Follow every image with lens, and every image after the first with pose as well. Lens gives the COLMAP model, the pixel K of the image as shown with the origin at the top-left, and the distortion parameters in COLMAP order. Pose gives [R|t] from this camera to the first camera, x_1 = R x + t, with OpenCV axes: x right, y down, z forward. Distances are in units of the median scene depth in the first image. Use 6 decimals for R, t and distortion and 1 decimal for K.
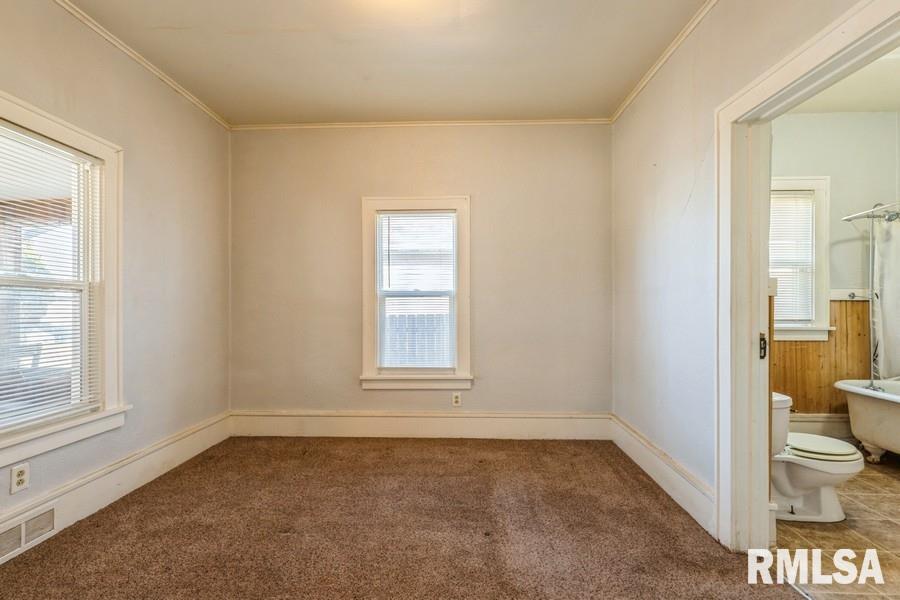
lens RADIAL K [[408.5, 0, 449.2], [0, 408.5, 307.9], [0, 0, 1]] dist [0.010365, -0.001668]
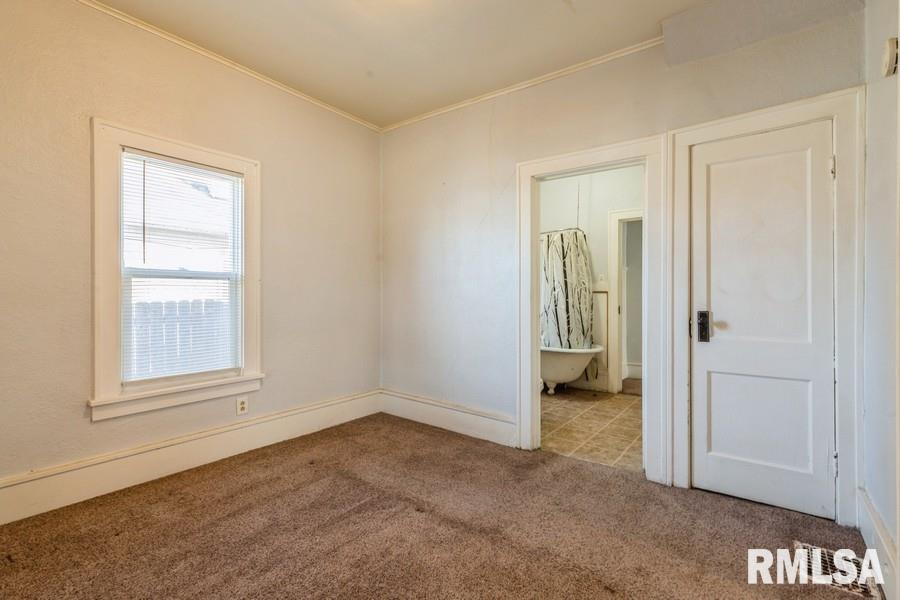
lens RADIAL K [[408.5, 0, 445.3], [0, 408.5, 293.5], [0, 0, 1]] dist [0.010365, -0.001668]
pose [[0.584904, 0.009912, 0.811042, -0.411548], [-0.003421, 0.999947, -0.009753, 0.006312], [-0.811095, 0.002930, 0.584906, 0.189640]]
